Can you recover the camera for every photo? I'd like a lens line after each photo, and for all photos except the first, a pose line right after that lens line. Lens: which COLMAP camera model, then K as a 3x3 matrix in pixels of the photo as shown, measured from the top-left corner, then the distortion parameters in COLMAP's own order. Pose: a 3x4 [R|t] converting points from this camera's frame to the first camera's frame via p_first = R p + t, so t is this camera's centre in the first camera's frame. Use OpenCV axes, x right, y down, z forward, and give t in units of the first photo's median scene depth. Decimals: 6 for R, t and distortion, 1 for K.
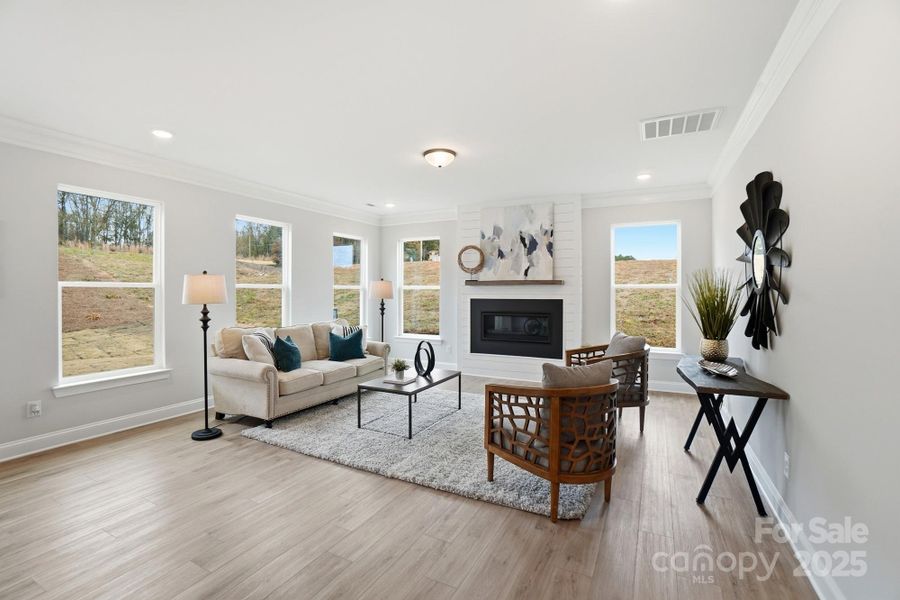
lens RADIAL K [[410.1, 0, 447.1], [0, 410.1, 293.5], [0, 0, 1]] dist [-0.020131, 0.000496]
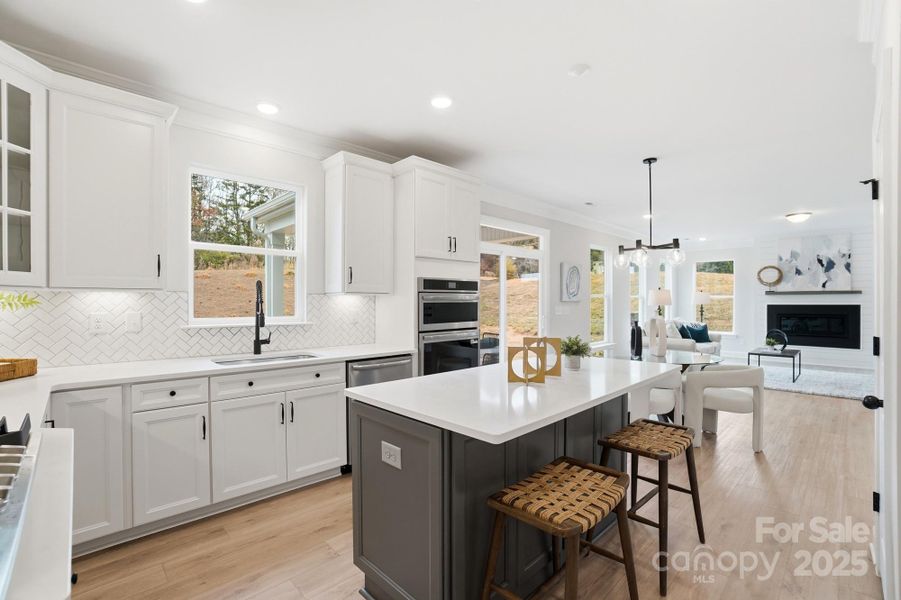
lens RADIAL K [[410.6, 0, 441.6], [0, 410.6, 299.2], [0, 0, 1]] dist [-0.020131, 0.000496]
pose [[0.946240, -0.002324, -0.323457, -0.571444], [-0.001540, 0.999930, -0.011690, 0.012808], [0.323461, 0.011560, 0.946171, -0.669339]]
